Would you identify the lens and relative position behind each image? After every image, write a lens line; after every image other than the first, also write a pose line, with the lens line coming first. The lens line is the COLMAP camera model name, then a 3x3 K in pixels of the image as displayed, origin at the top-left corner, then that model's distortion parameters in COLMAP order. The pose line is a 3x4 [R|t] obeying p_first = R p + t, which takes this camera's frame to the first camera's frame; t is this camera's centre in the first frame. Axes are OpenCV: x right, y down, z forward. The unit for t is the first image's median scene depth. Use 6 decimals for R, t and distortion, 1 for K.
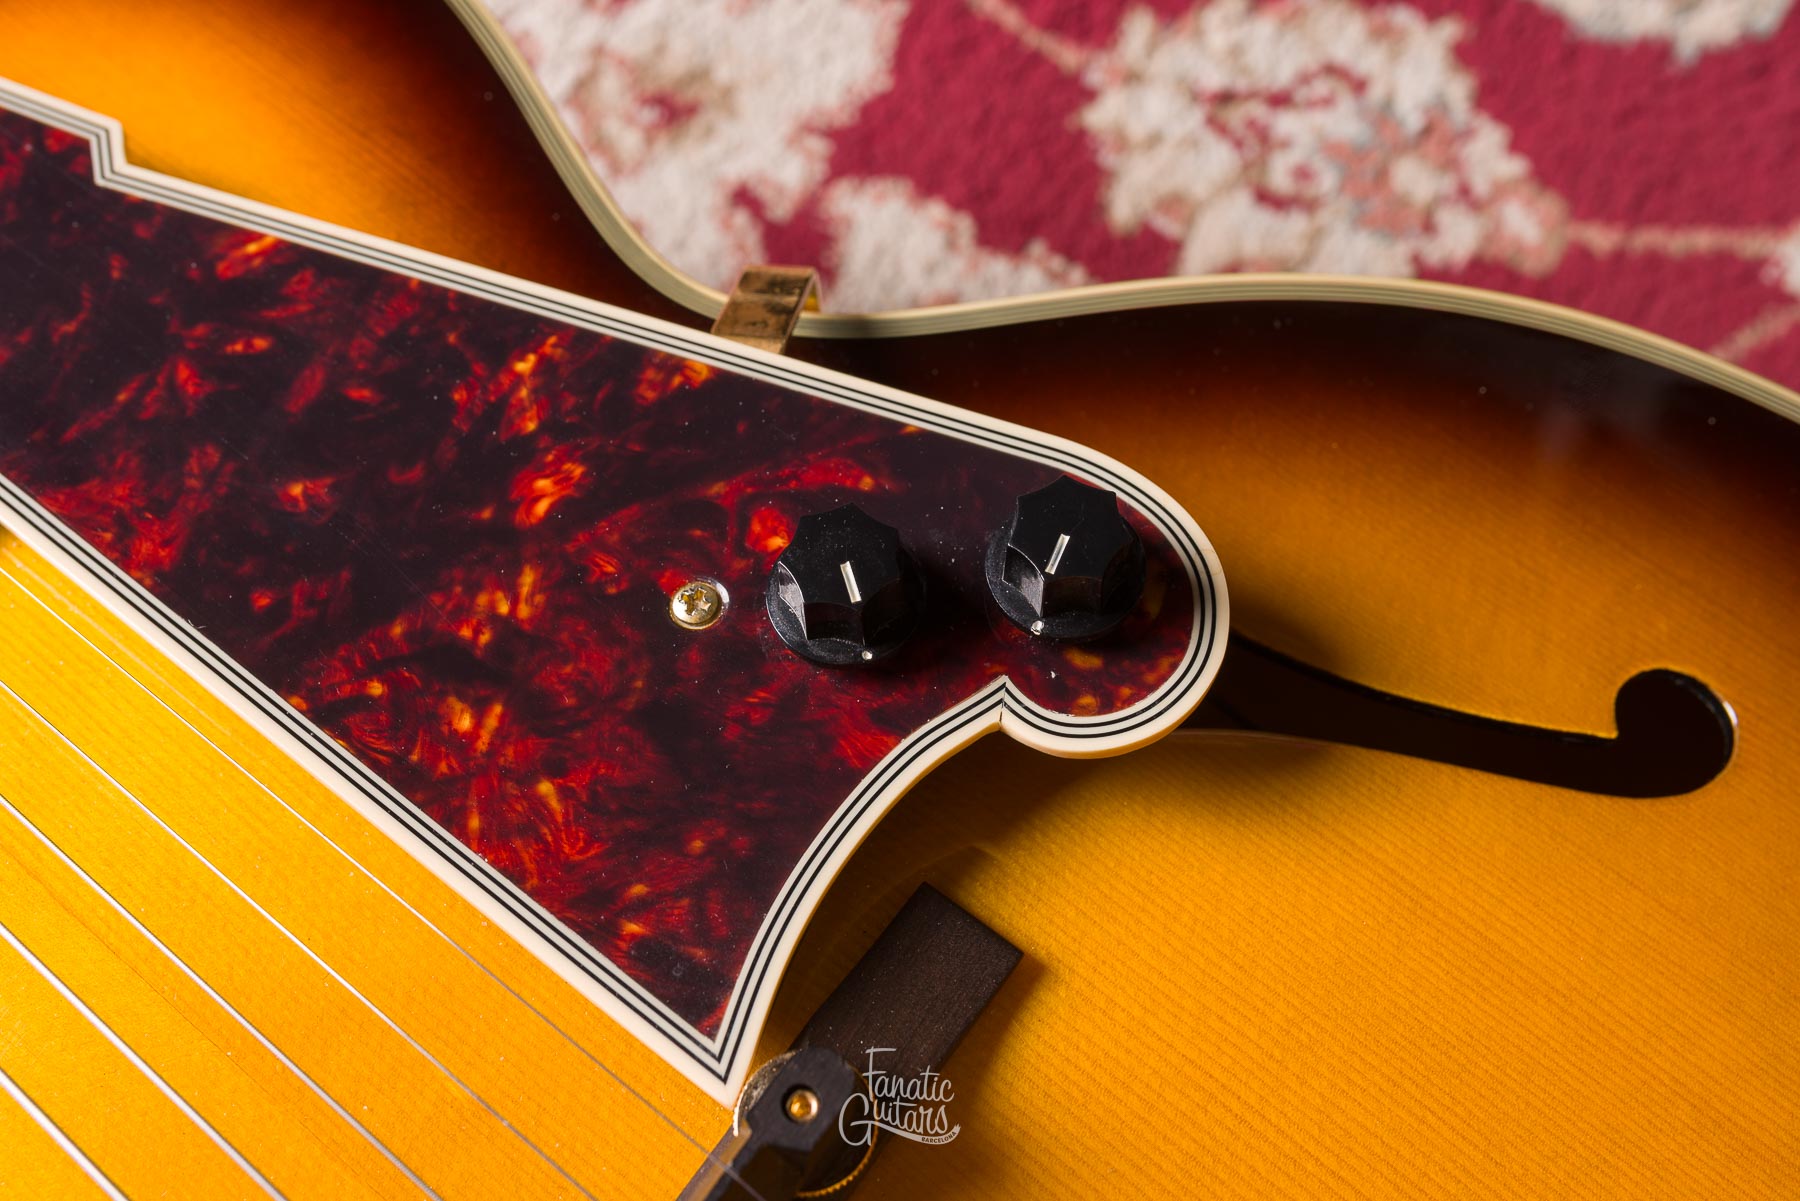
lens RADIAL K [[1845.6, 0, 885.3], [0, 1845.6, 601.7], [0, 0, 1]] dist [0.006461, 0.005513]
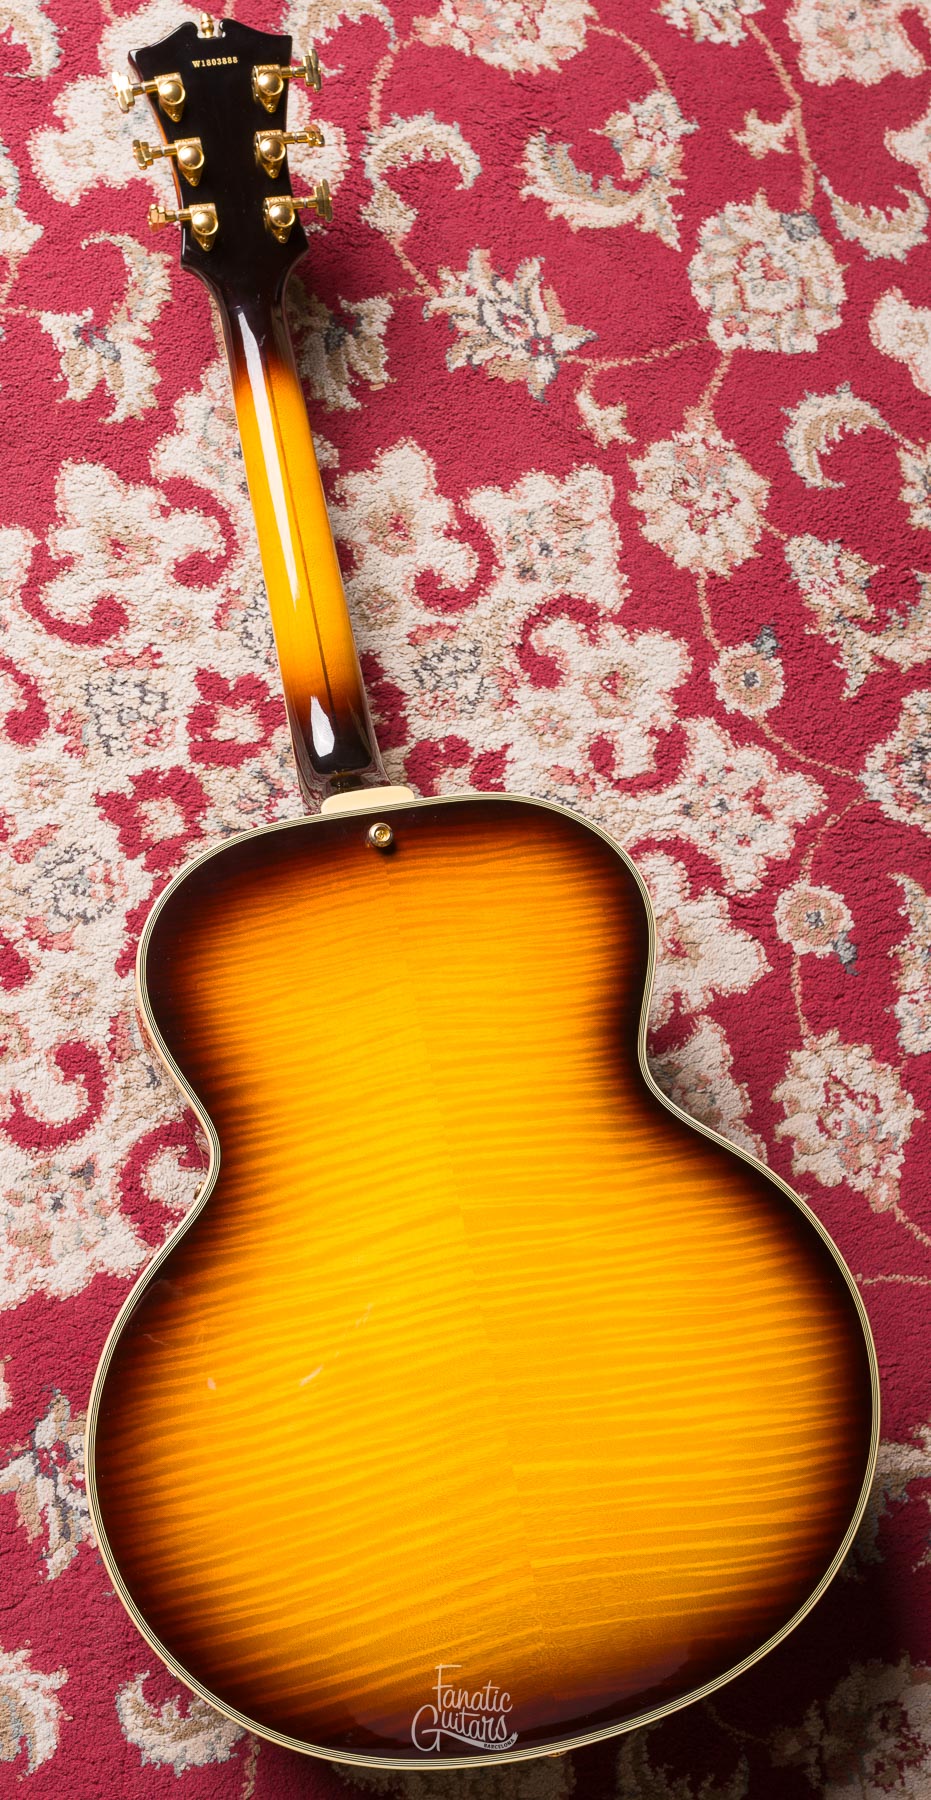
lens RADIAL K [[1852.7, 0, 393.5], [0, 1852.7, 851.3], [0, 0, 1]] dist [-0.006700, -0.000356]
pose [[0.757094, 0.652469, 0.033048, -1.141009], [-0.651565, 0.750421, 0.111044, -0.755824], [0.047653, -0.105603, 0.993266, -3.111991]]
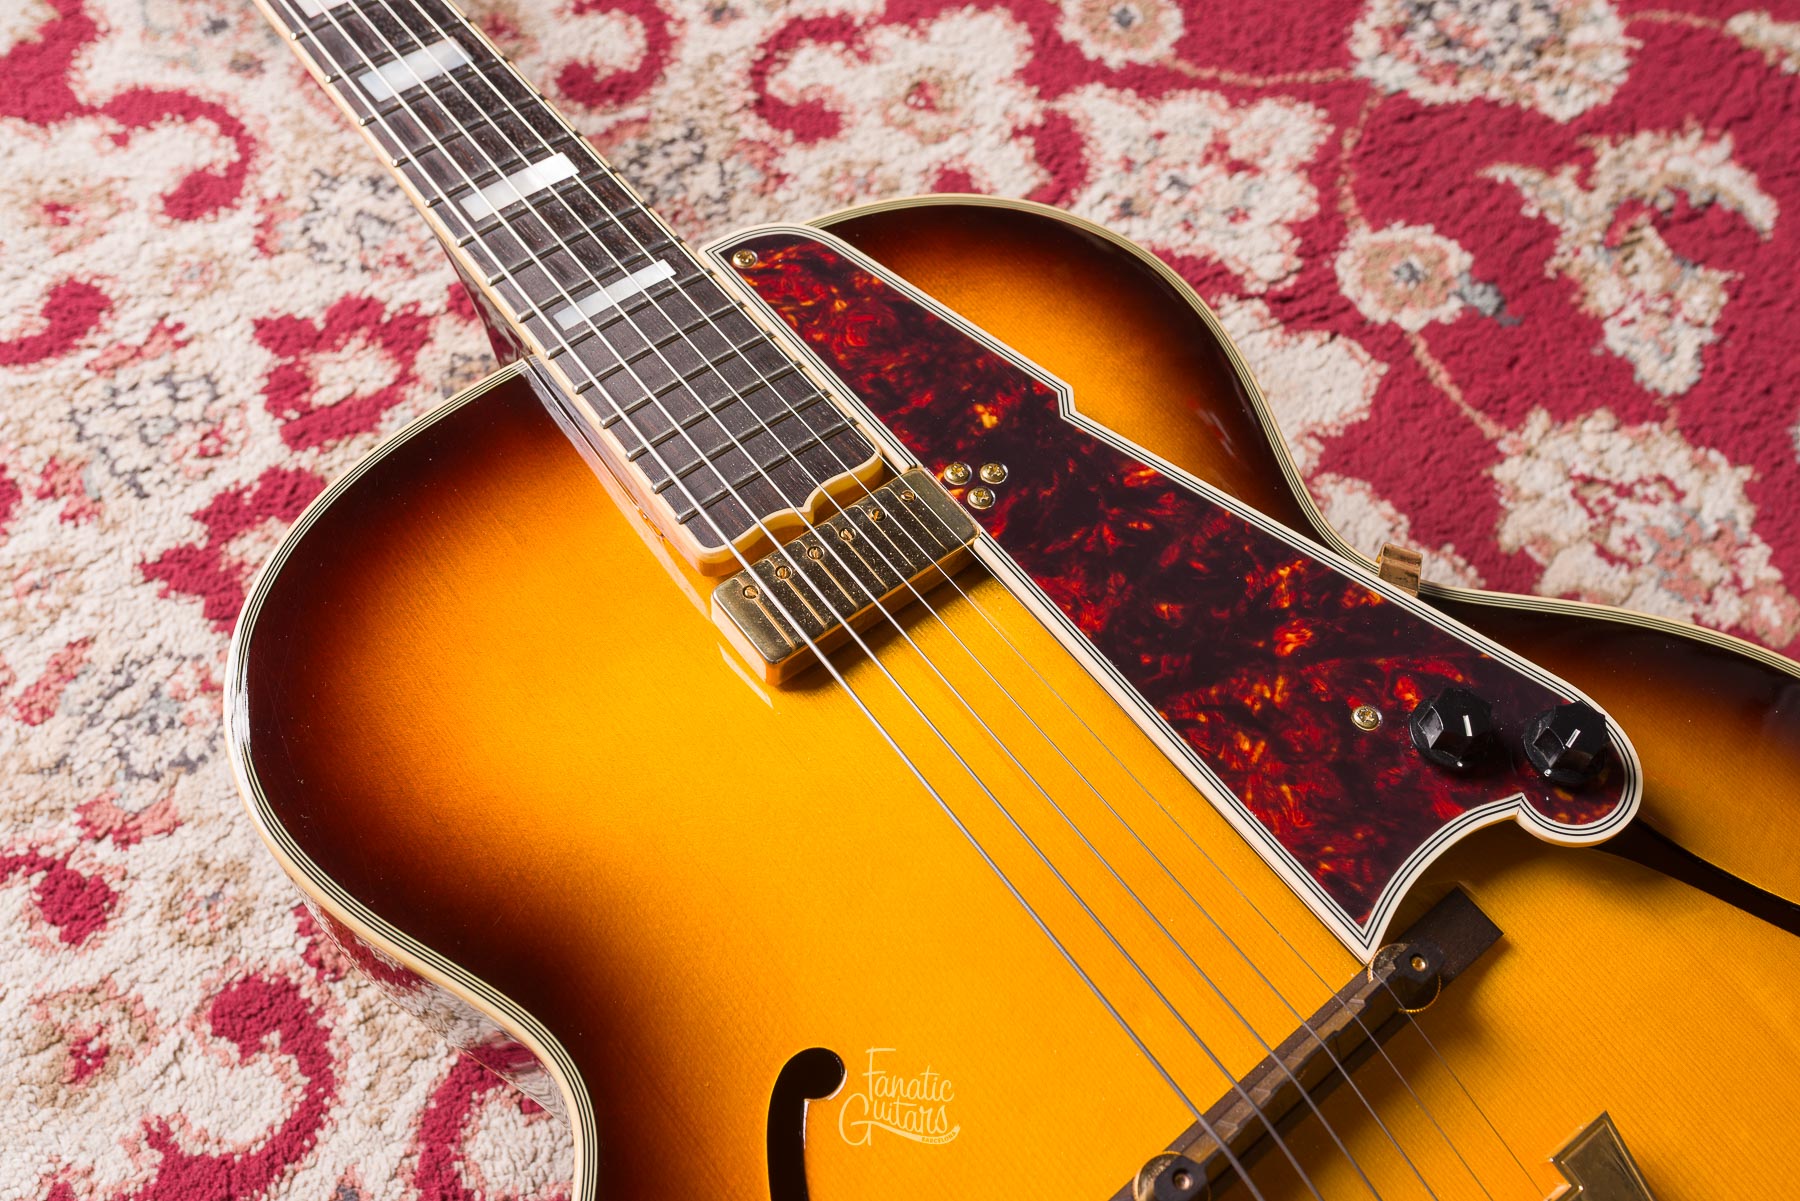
lens RADIAL K [[1752.1, 0, 897.2], [0, 1752.1, 604.5], [0, 0, 1]] dist [-0.001592, 0.004306]
pose [[0.967159, 0.247032, -0.059817, -0.467344], [-0.251340, 0.964553, -0.080407, 0.148864], [0.037834, 0.092801, 0.994966, -0.801949]]
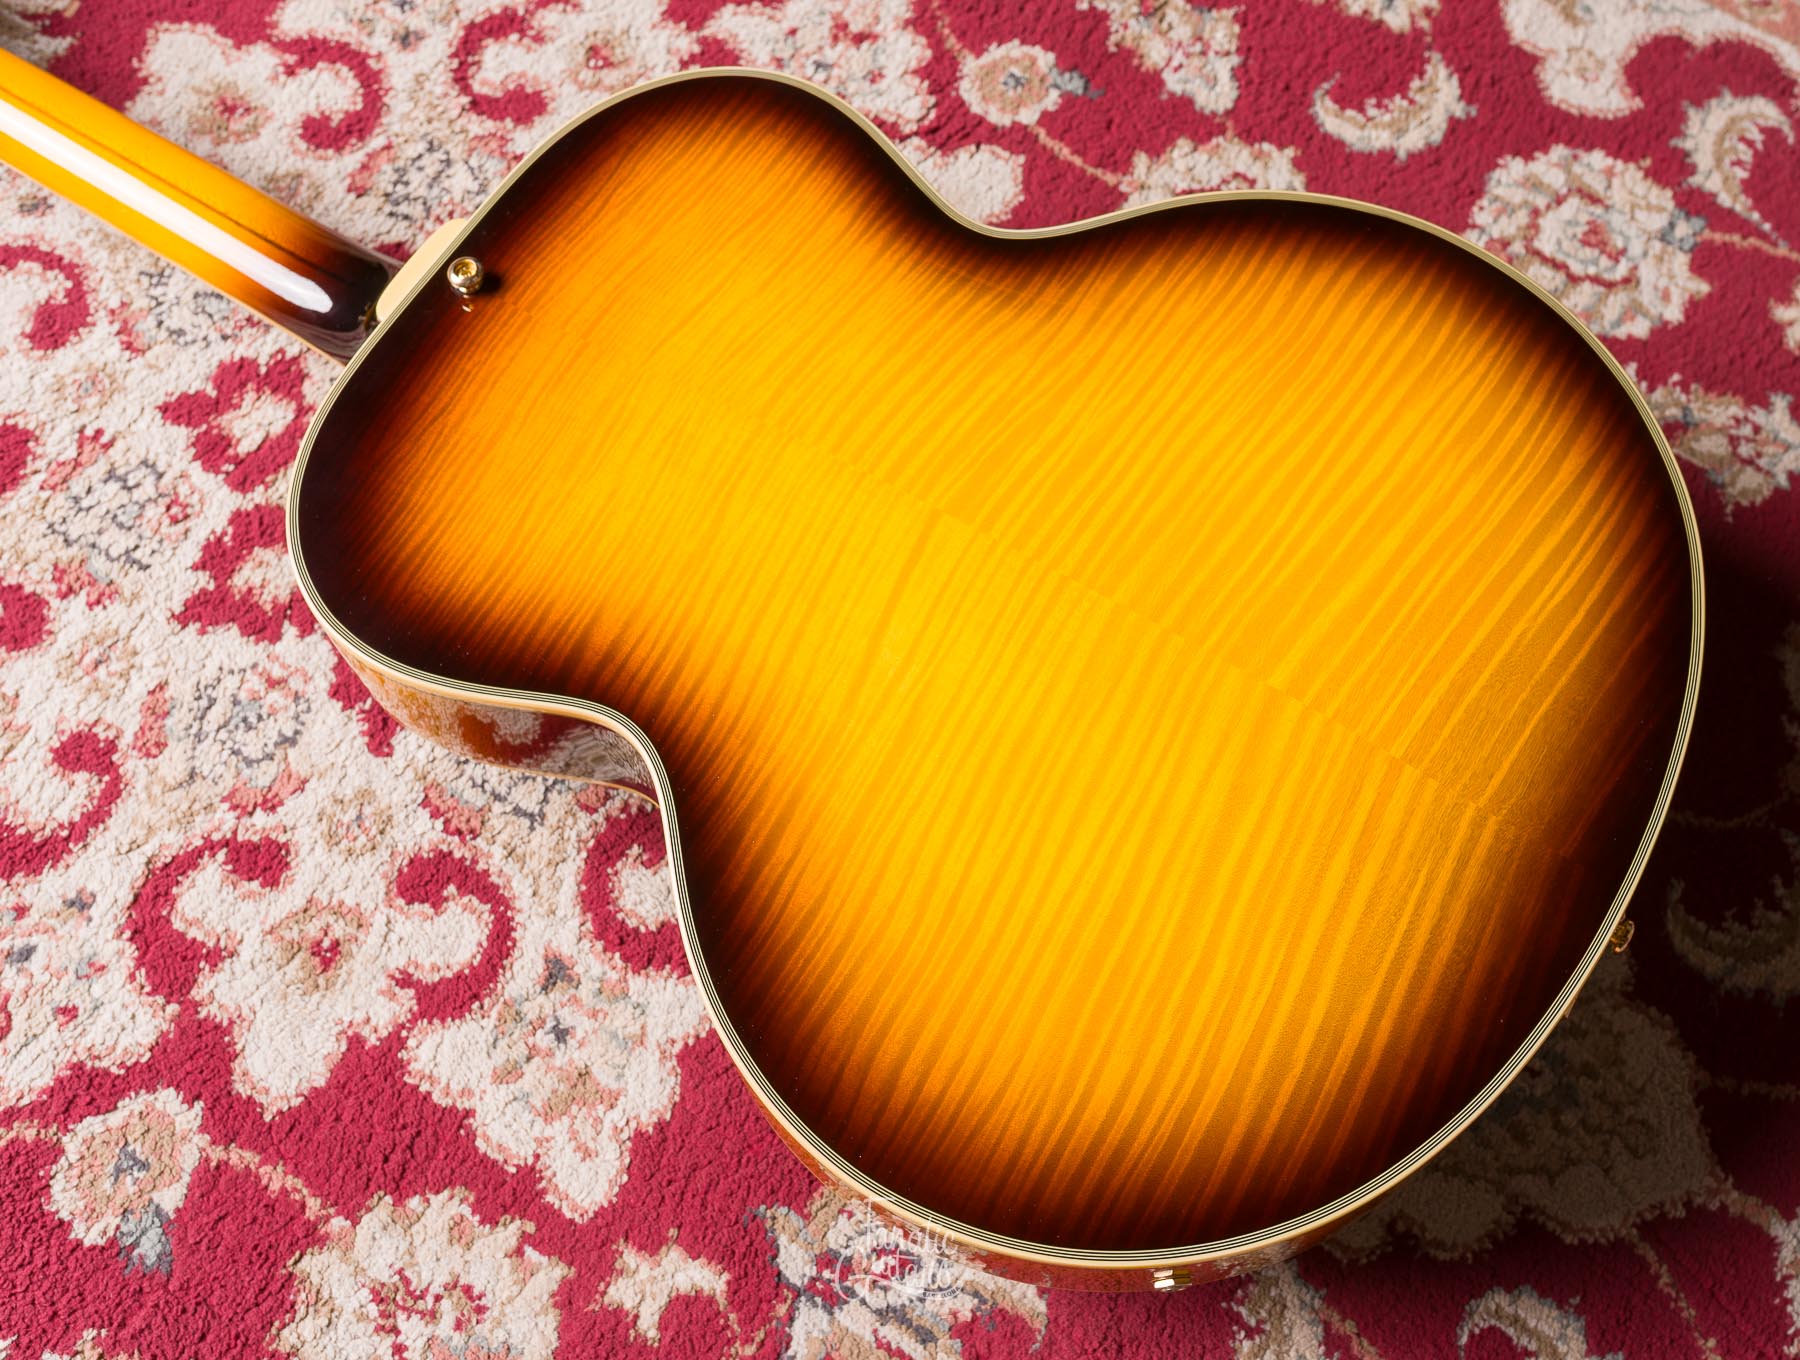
lens RADIAL K [[1950.7, 0, 1013.5], [0, 1950.7, 683.8], [0, 0, 1]] dist [-0.003111, 0.001661]
pose [[0.980397, -0.113119, 0.161327, -0.772923], [0.114097, 0.993464, 0.003220, 0.438694], [-0.160637, 0.015250, 0.986896, -2.019688]]
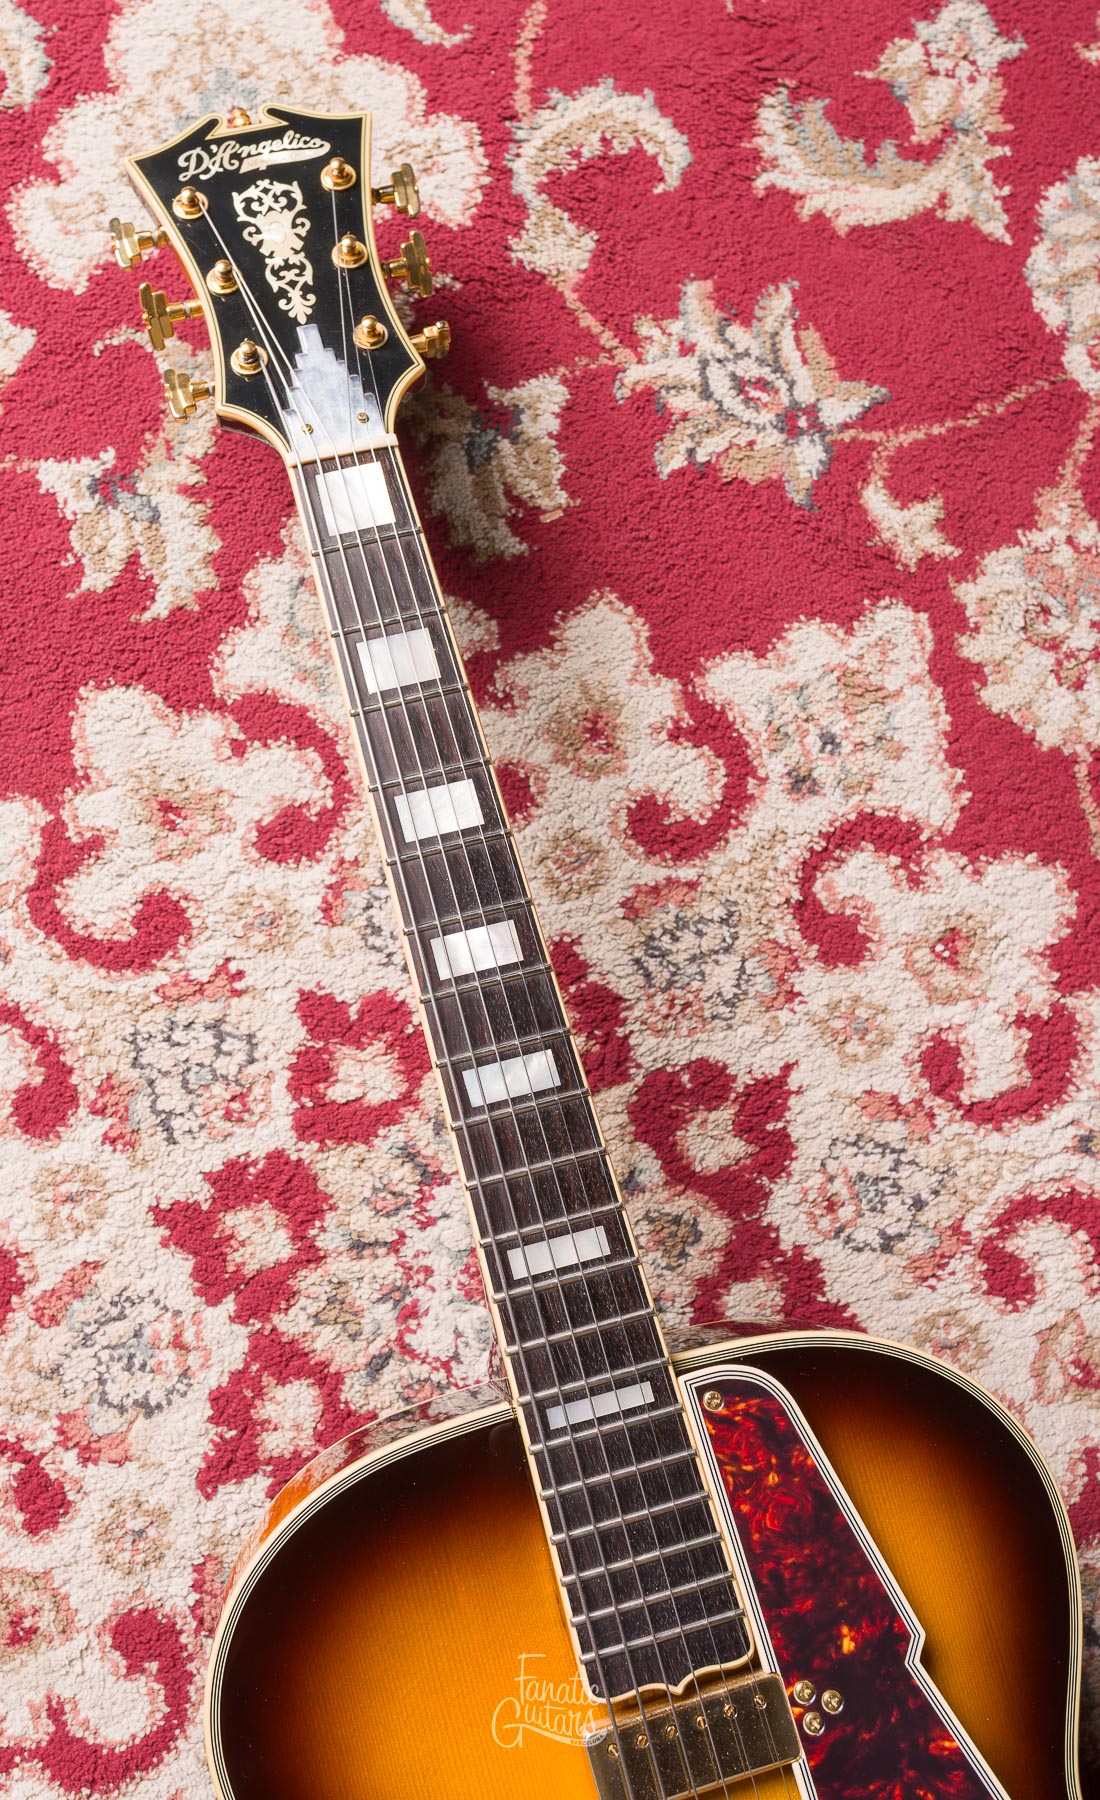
lens RADIAL K [[1846.5, 0, 450.8], [0, 1846.5, 844.5], [0, 0, 1]] dist [-0.003268, 0.001474]
pose [[0.800782, 0.595752, -0.061868, -1.431256], [-0.570906, 0.790437, 0.221980, -1.295664], [0.181148, -0.142437, 0.973086, -1.243729]]
